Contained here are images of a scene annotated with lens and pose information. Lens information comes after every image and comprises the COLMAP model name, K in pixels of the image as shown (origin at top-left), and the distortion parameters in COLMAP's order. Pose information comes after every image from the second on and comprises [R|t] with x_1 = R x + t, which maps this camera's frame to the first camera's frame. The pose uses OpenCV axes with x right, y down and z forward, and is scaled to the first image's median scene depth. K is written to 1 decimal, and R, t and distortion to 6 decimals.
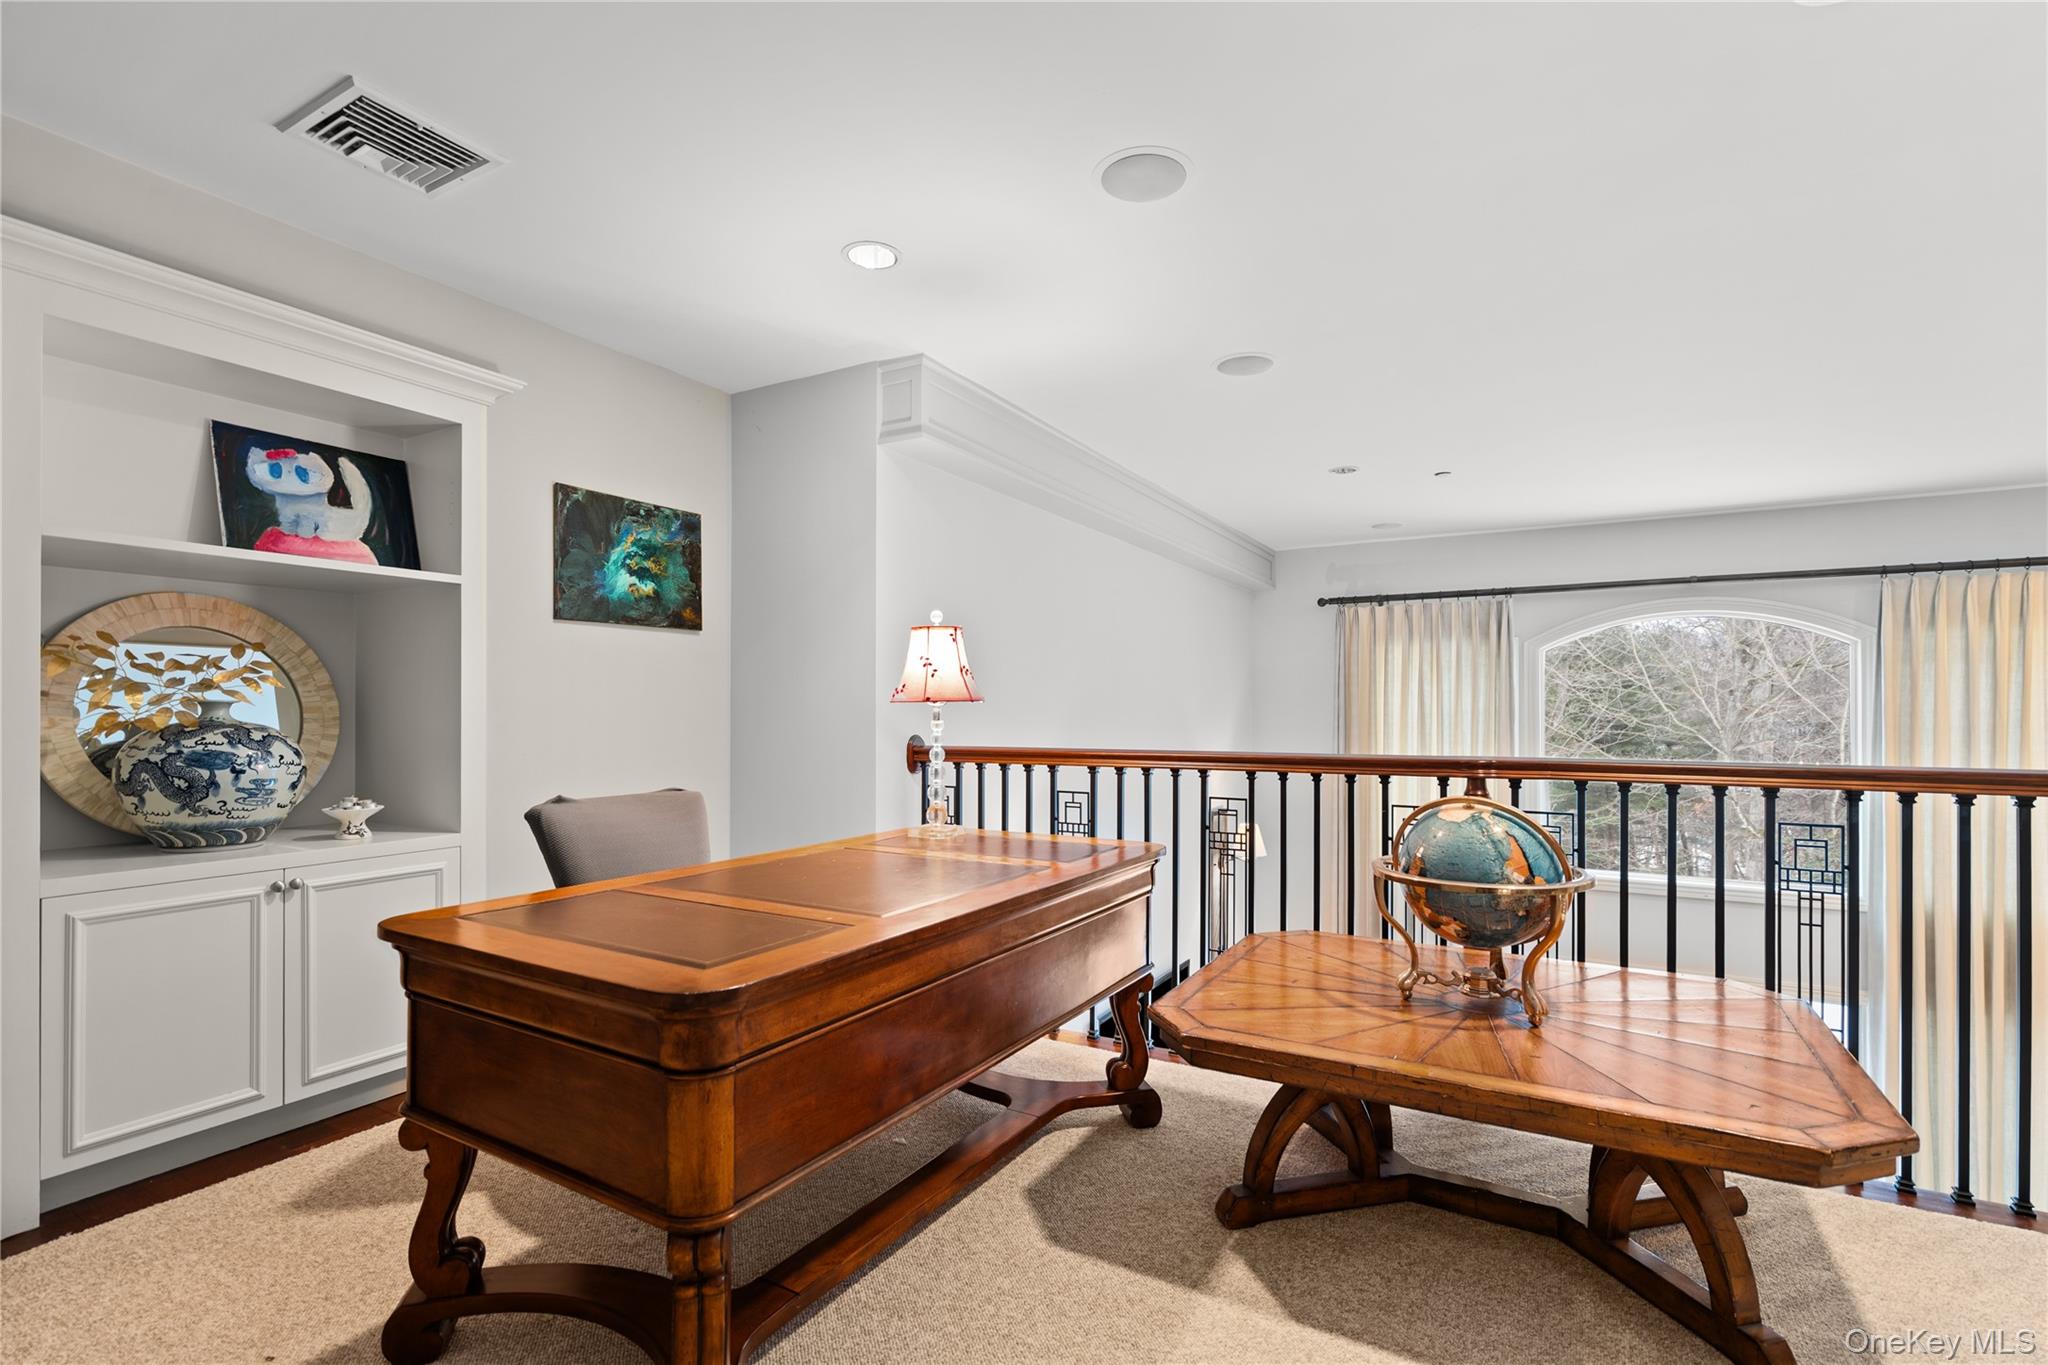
lens RADIAL K [[943.9, 0, 1024.5], [0, 943.9, 701.3], [0, 0, 1]] dist [0.001416, 0.000192]
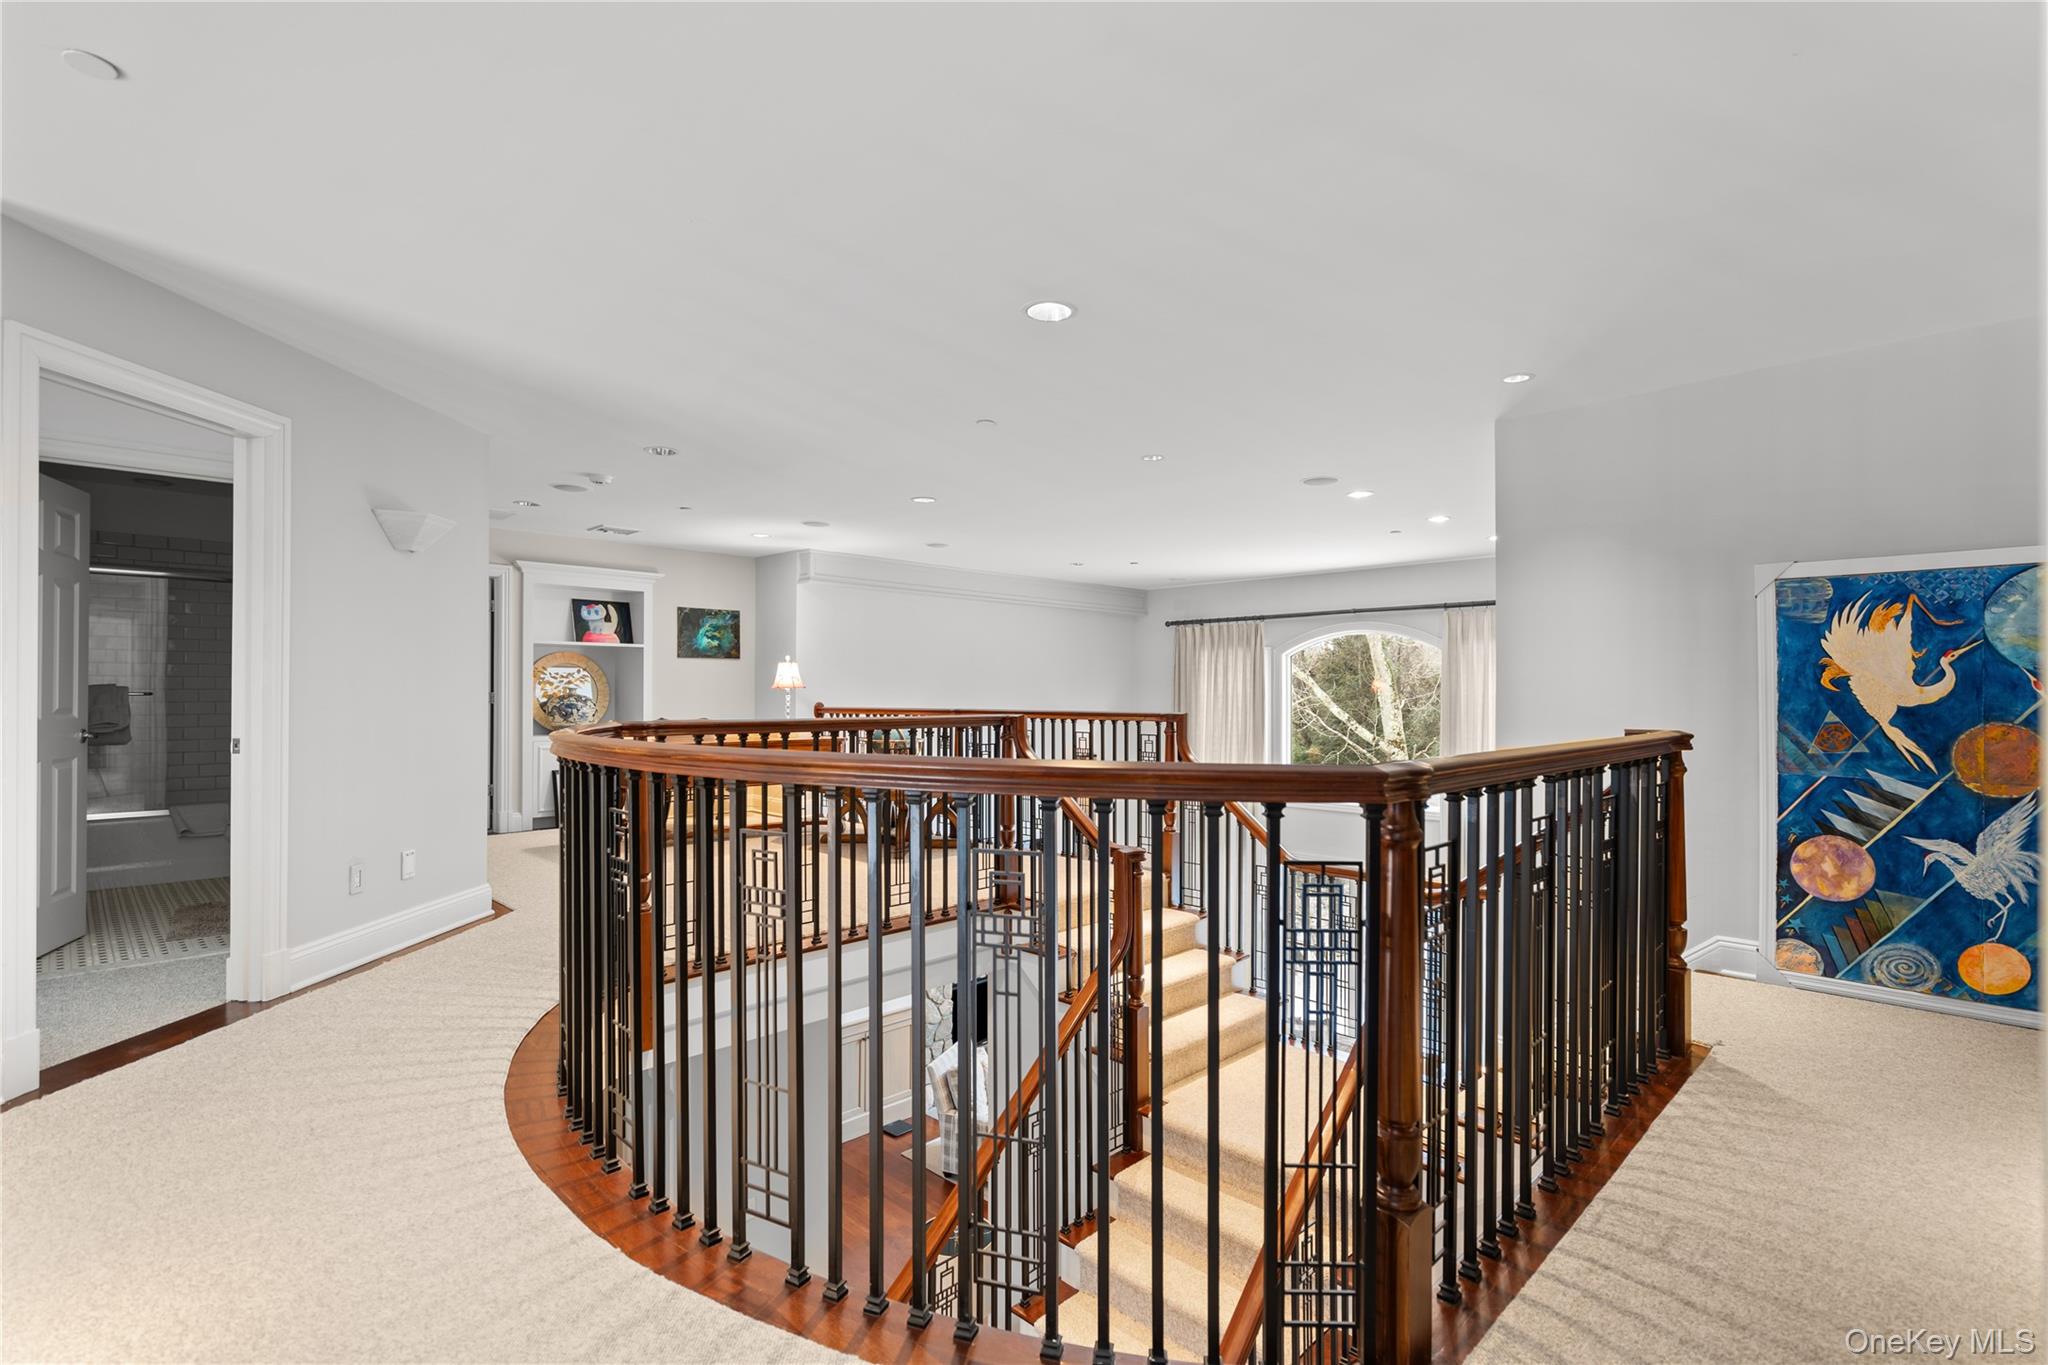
lens RADIAL K [[974.0, 0, 1024.0], [0, 974.0, 682.5], [0, 0, 1]] dist [0.002219, 0.000793]
pose [[0.965101, -0.003512, -0.261854, 1.104076], [0.001585, 0.999970, -0.007567, 0.006735], [0.261872, 0.006887, 0.965078, -1.328471]]
